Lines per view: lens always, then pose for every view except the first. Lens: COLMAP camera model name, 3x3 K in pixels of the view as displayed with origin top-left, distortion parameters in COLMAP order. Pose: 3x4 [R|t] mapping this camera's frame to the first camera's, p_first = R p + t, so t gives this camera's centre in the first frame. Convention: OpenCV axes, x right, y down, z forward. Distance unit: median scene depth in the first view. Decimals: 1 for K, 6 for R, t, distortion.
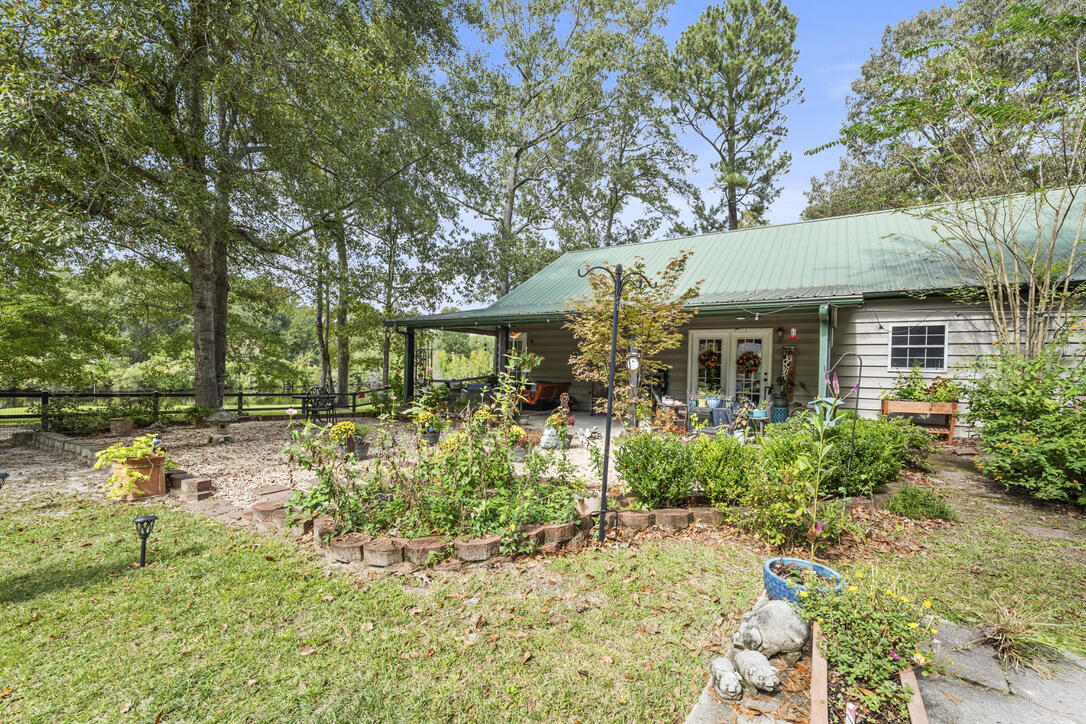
lens RADIAL K [[469.2, 0, 547.0], [0, 469.2, 377.2], [0, 0, 1]] dist [0.002384, 0.000072]
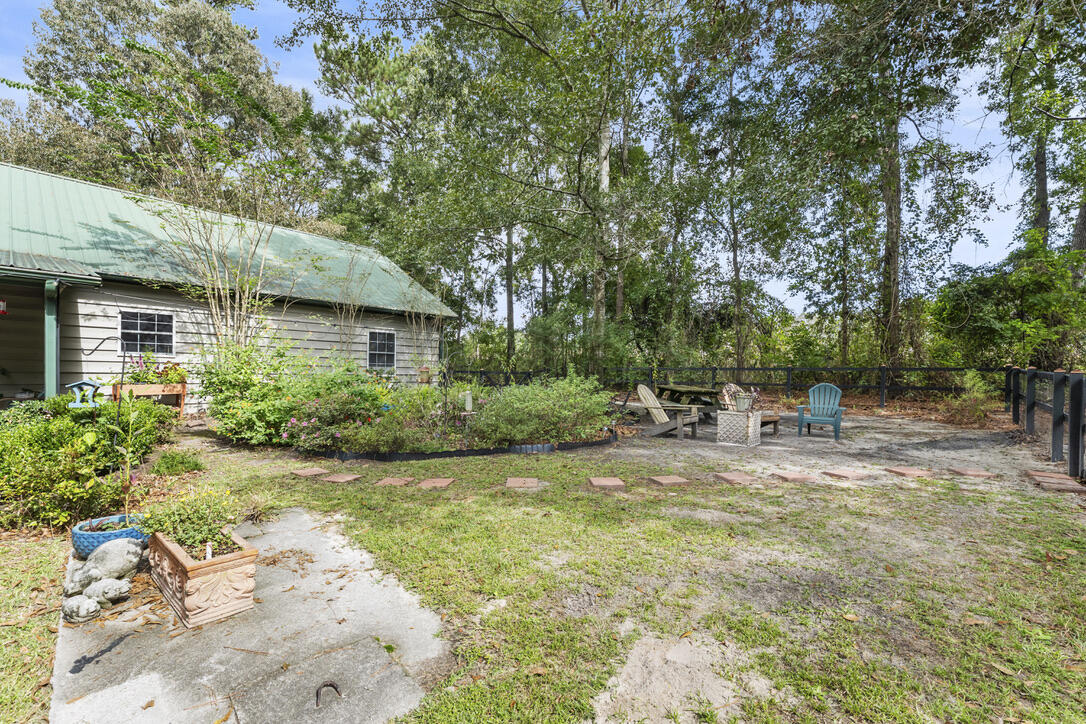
lens RADIAL K [[469.2, 0, 547.0], [0, 469.2, 377.2], [0, 0, 1]] dist [0.002384, 0.000072]
pose [[0.169155, -0.031689, 0.985080, -0.128572], [0.002533, 0.999494, 0.031718, 0.004491], [-0.985586, -0.002870, 0.169150, -0.081083]]
